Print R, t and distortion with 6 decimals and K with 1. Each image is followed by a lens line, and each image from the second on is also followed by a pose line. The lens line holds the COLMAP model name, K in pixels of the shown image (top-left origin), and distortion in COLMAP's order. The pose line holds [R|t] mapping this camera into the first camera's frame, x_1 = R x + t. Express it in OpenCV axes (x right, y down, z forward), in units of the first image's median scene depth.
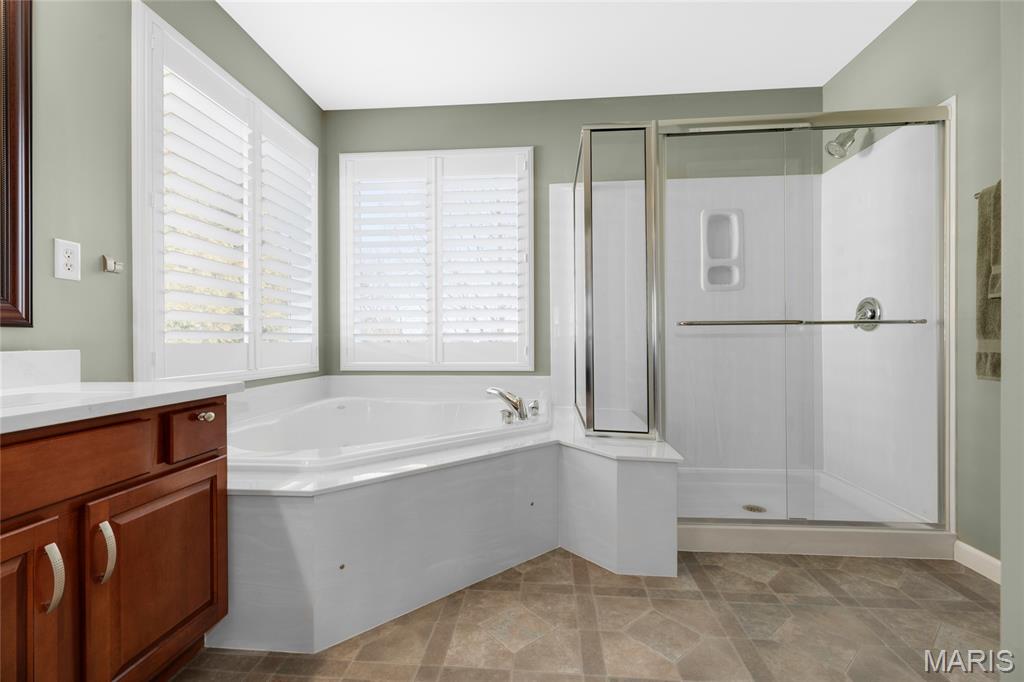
lens RADIAL K [[462.9, 0, 510.6], [0, 462.9, 338.3], [0, 0, 1]] dist [0.000033, 0.000407]
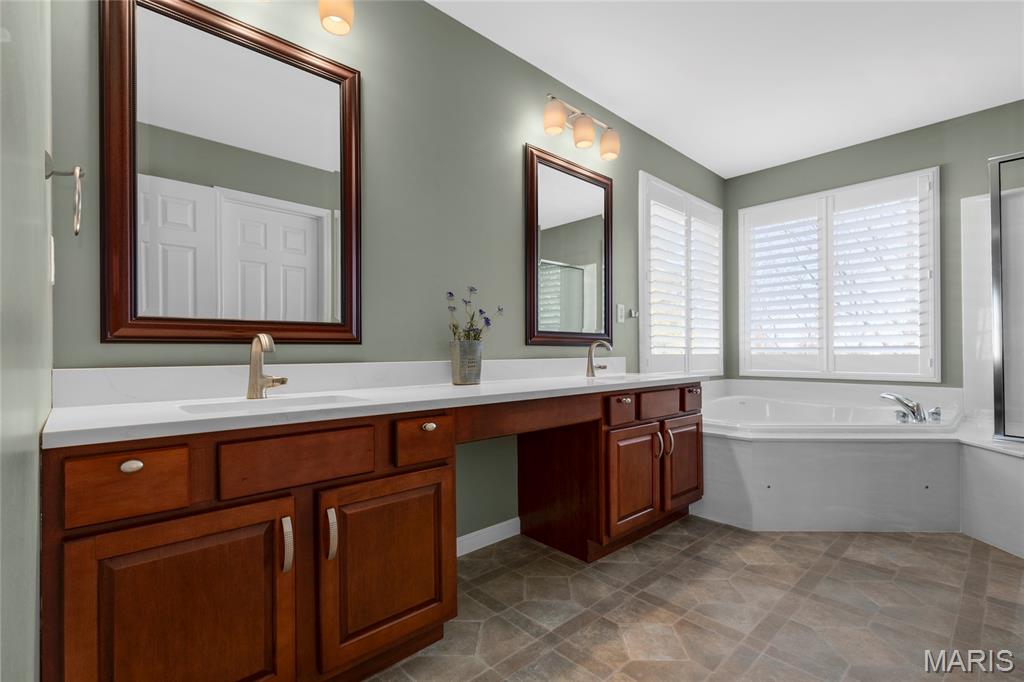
lens RADIAL K [[462.9, 0, 514.0], [0, 462.9, 348.8], [0, 0, 1]] dist [0.000033, 0.000407]
pose [[0.741259, -0.002625, -0.671214, 0.062892], [0.000900, 0.999995, -0.002917, -0.004917], [0.671219, 0.001558, 0.741257, -0.672404]]
